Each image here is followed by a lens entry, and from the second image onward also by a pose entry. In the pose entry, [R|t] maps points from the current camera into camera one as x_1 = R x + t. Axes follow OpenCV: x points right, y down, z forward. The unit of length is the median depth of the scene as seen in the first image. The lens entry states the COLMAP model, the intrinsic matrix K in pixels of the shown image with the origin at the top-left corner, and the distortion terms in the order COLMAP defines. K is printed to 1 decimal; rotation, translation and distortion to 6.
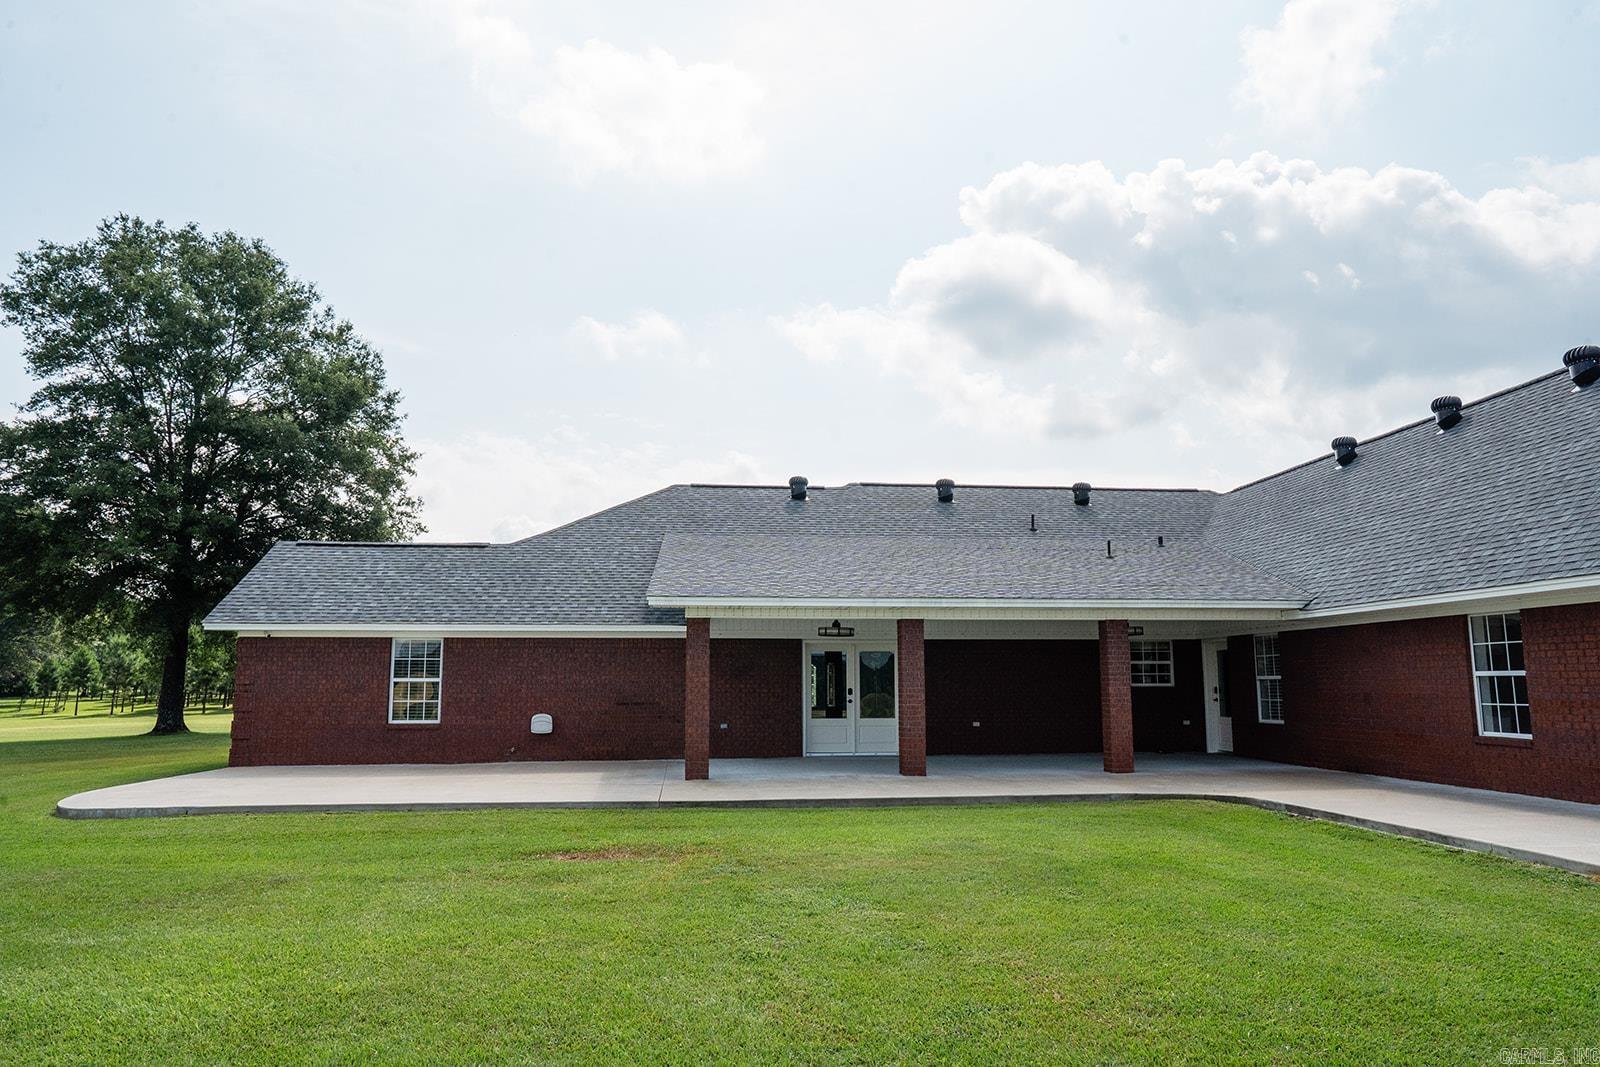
lens RADIAL K [[1081.5, 0, 802.7], [0, 1081.5, 536.5], [0, 0, 1]] dist [-0.000270, 0.005393]
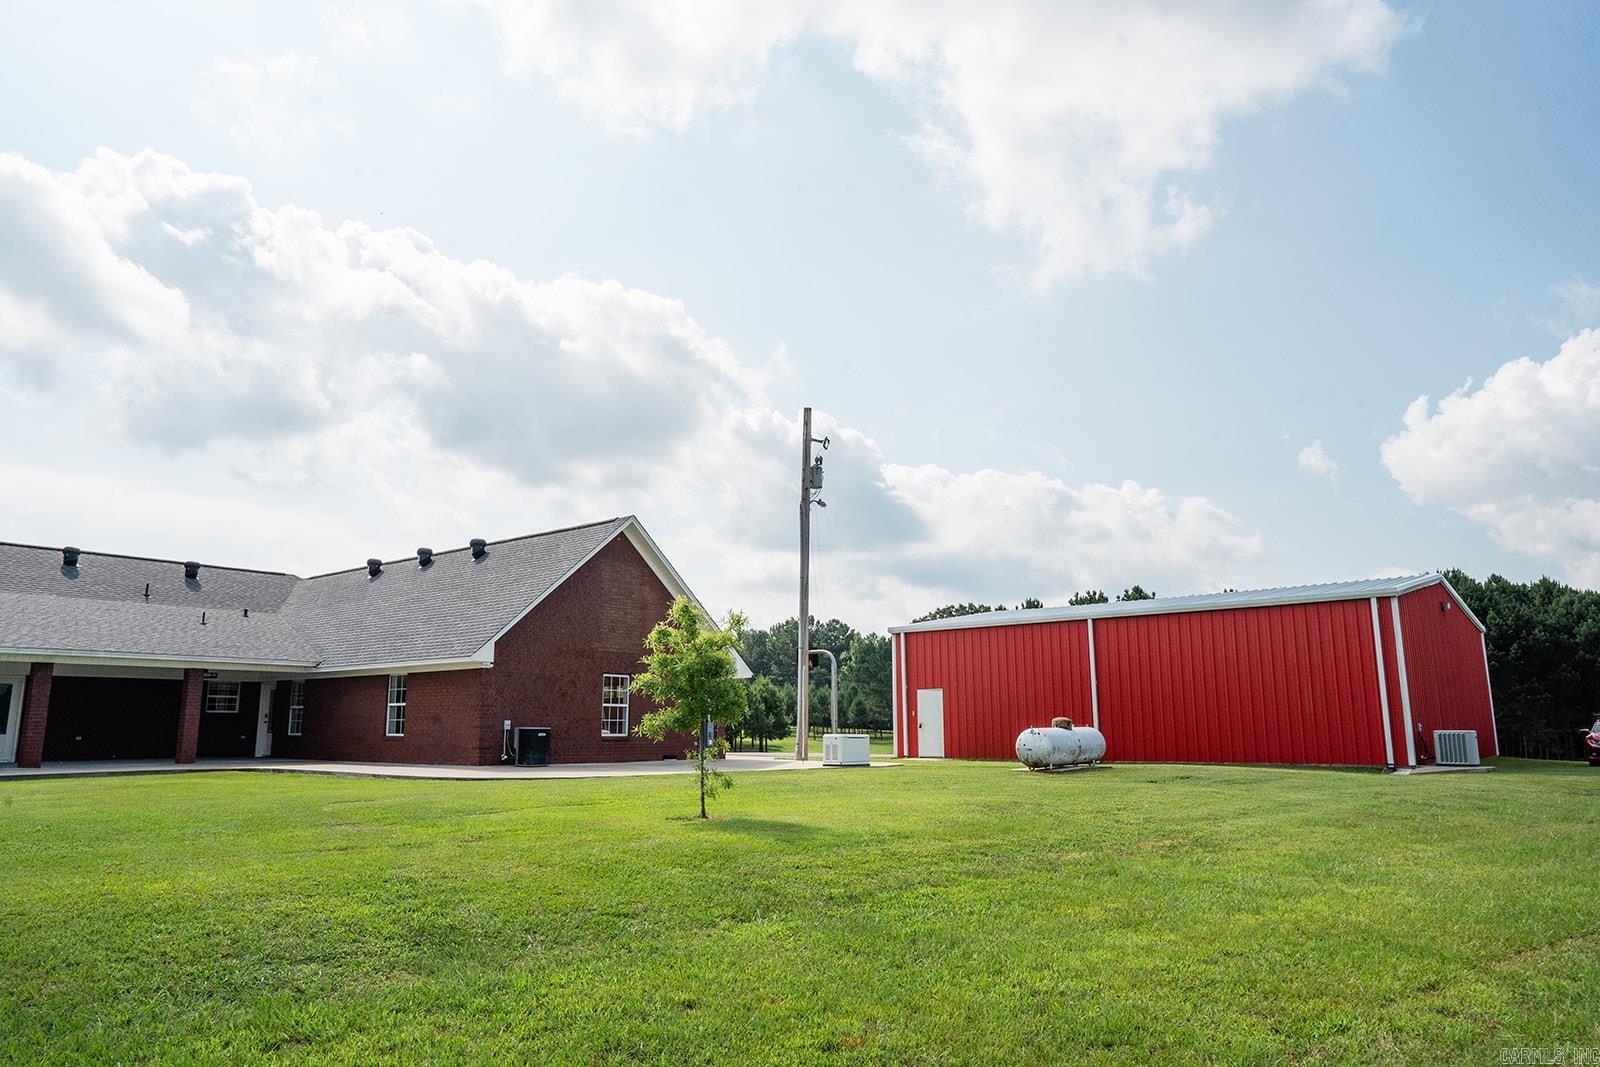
lens RADIAL K [[1081.5, 0, 798.1], [0, 1081.5, 540.5], [0, 0, 1]] dist [-0.000270, 0.005393]
pose [[0.725446, 0.121351, 0.677497, -0.153178], [-0.097907, 0.992519, -0.072940, -0.072231], [-0.681280, -0.013418, 0.731900, -0.688781]]
